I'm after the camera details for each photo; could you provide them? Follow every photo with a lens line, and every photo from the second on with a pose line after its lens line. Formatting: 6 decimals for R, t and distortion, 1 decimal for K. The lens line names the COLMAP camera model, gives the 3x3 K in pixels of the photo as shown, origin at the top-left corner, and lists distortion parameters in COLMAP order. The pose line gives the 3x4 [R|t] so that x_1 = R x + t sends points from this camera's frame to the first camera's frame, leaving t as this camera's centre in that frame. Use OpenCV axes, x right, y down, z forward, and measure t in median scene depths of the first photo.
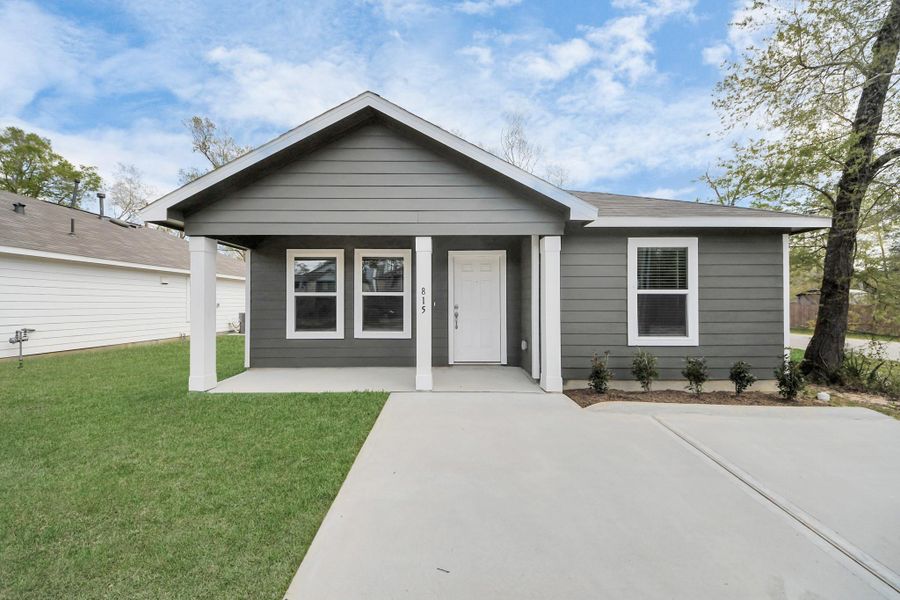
lens RADIAL K [[328.5, 0, 450.0], [0, 328.5, 300.0], [0, 0, 1]] dist [0.017426, -0.012529]
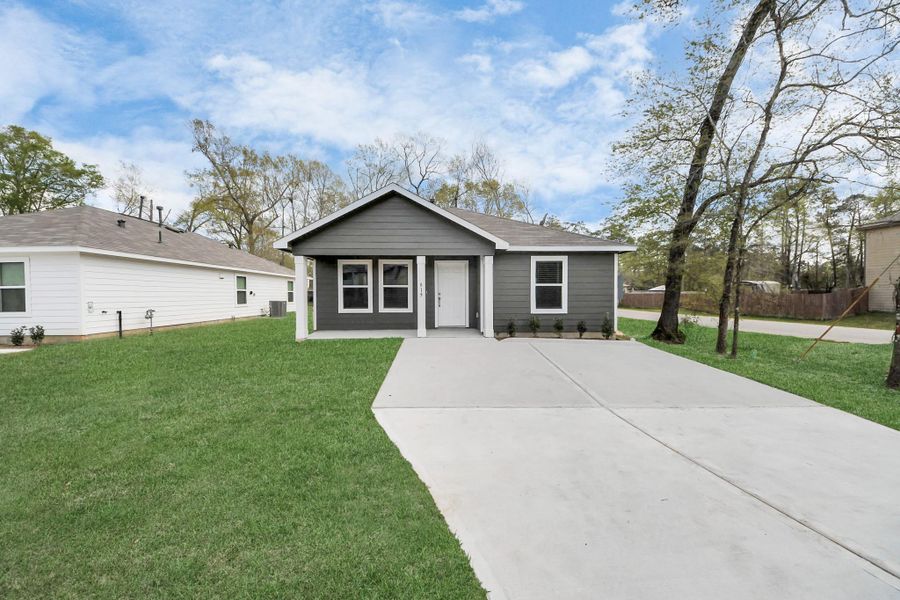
lens RADIAL K [[331.1, 0, 449.4], [0, 331.1, 303.0], [0, 0, 1]] dist [0.014311, -0.013073]
pose [[0.999276, -0.003858, 0.037838, 0.006202], [0.002460, 0.999315, 0.036935, 0.005569], [-0.037955, -0.036815, 0.998601, -0.719175]]
